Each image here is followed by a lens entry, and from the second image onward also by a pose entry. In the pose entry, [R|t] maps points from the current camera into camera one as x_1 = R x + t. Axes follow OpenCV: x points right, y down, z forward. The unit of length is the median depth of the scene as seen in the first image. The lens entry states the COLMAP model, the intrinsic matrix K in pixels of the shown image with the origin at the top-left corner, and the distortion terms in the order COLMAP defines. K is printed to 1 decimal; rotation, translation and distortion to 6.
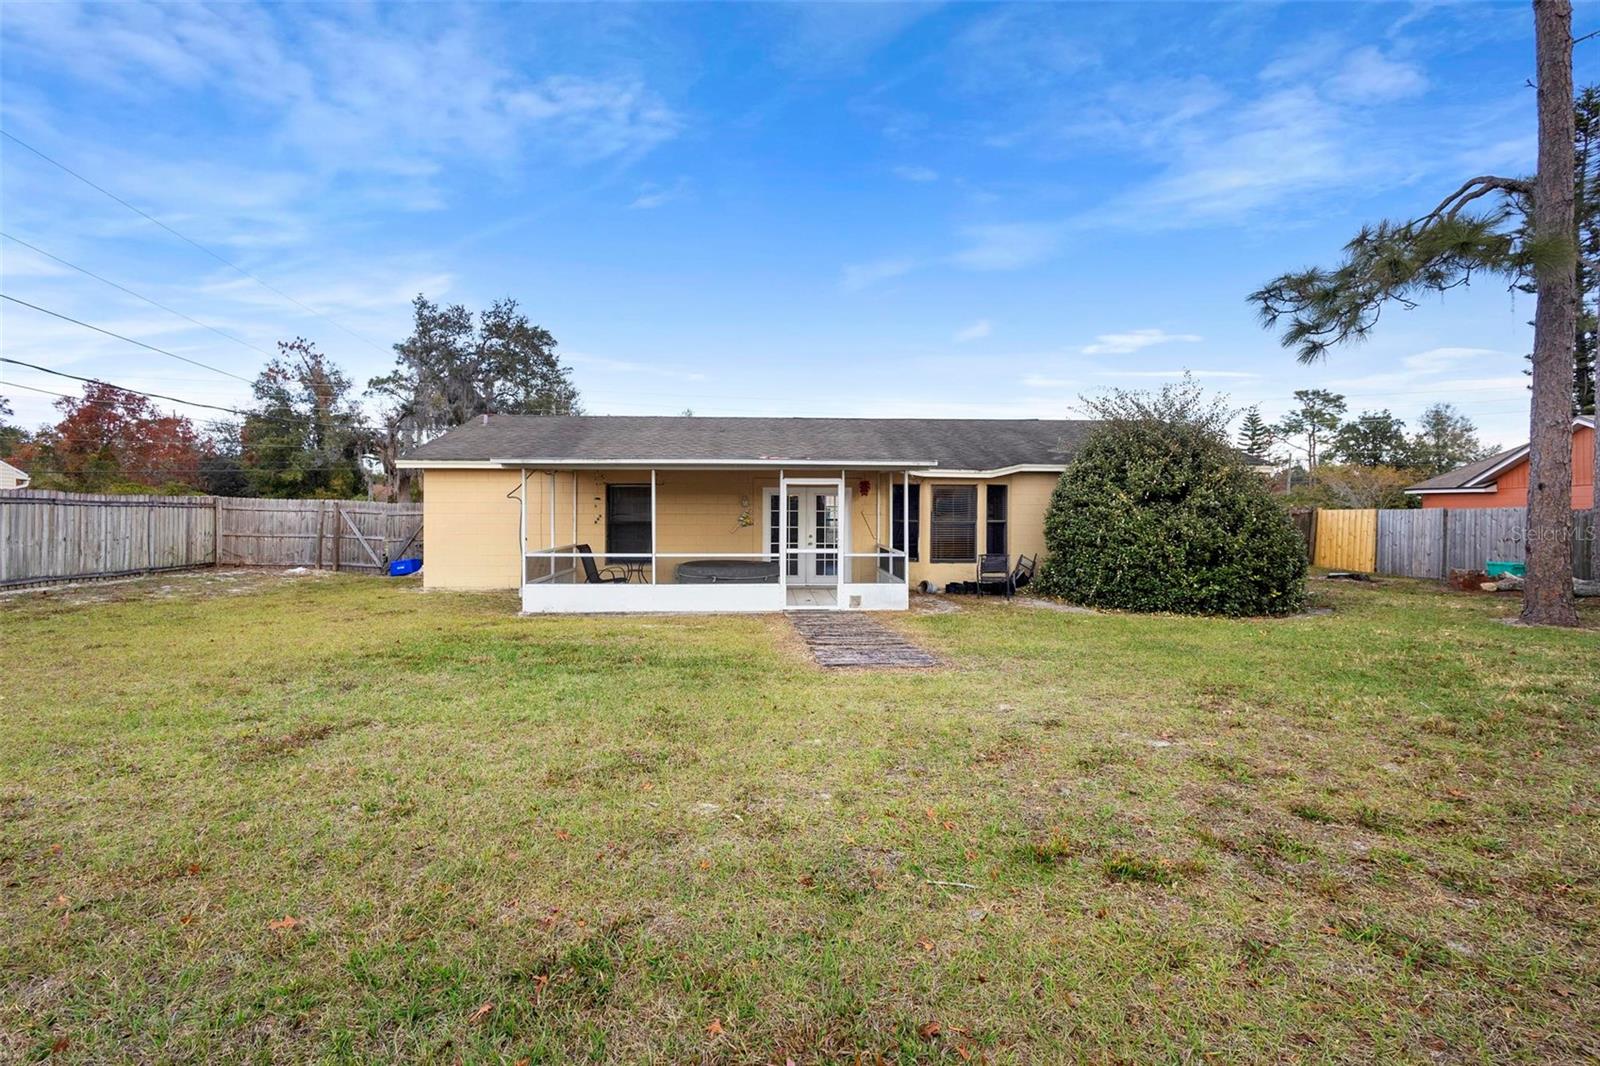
lens RADIAL K [[785.4, 0, 797.9], [0, 785.4, 551.1], [0, 0, 1]] dist [0.003005, 0.000520]
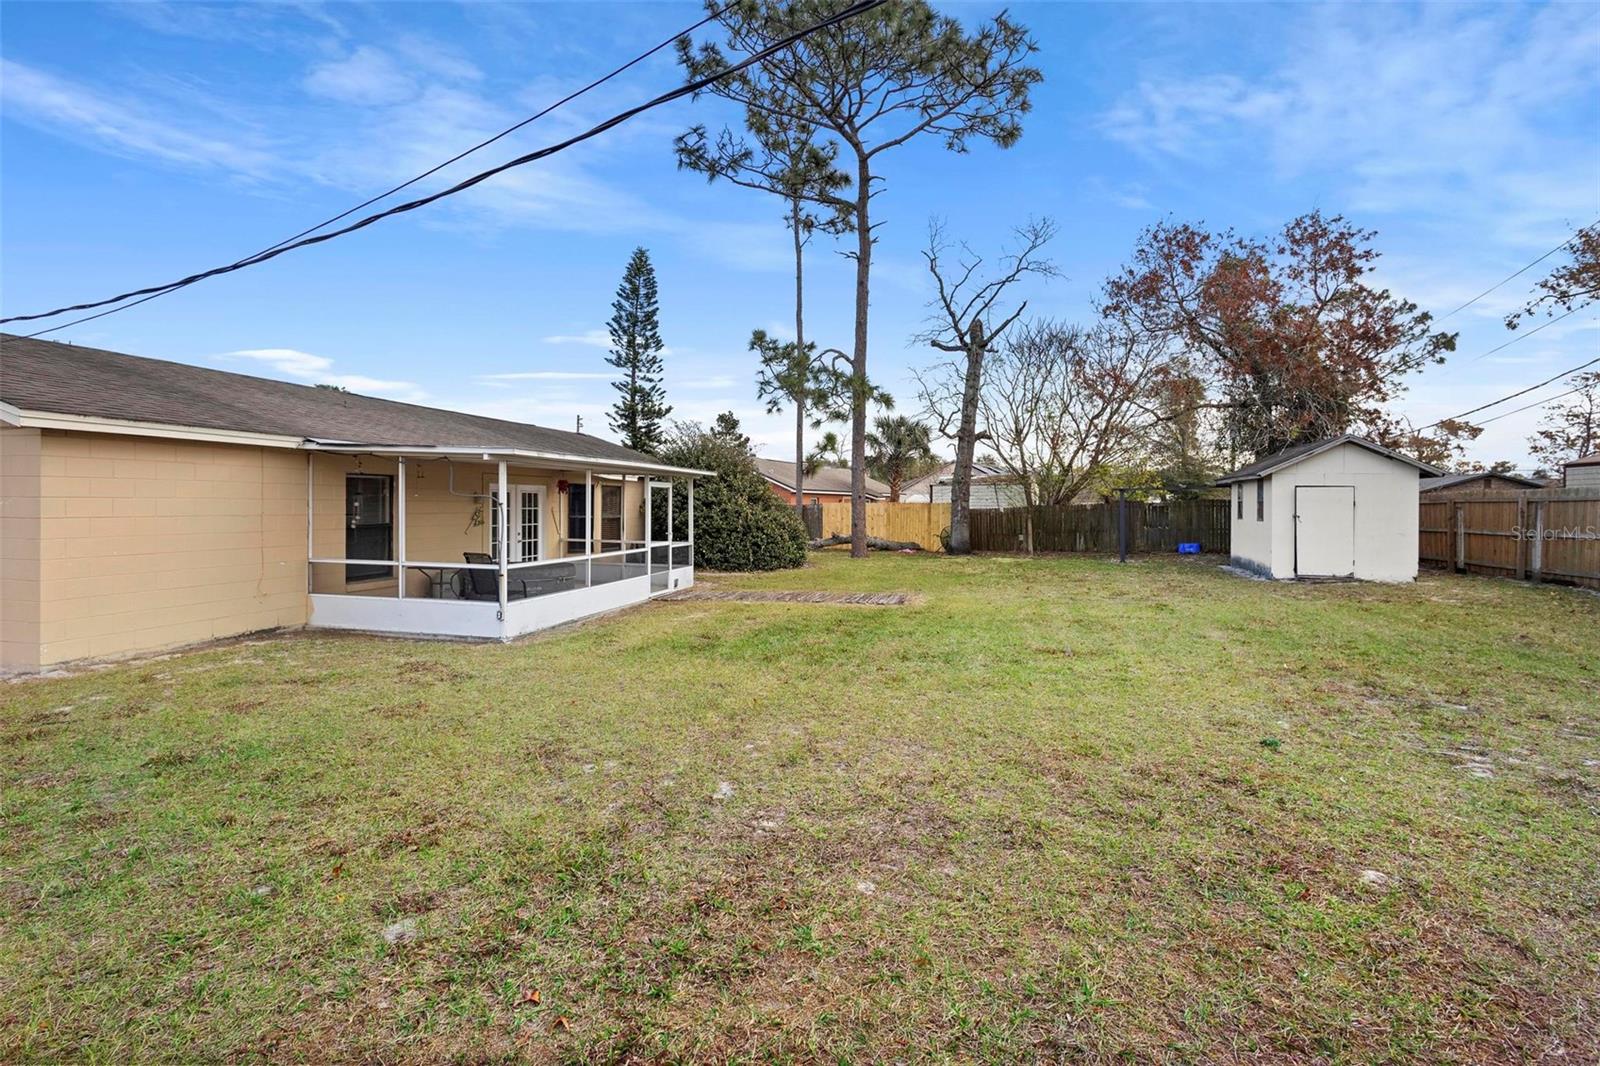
lens RADIAL K [[739.7, 0, 801.3], [0, 739.7, 509.5], [0, 0, 1]] dist [0.000944, 0.000158]
pose [[0.326852, -0.002489, 0.945072, -0.778070], [0.038259, 0.999212, -0.010600, -0.026153], [-0.944301, 0.039622, 0.326690, 0.355810]]
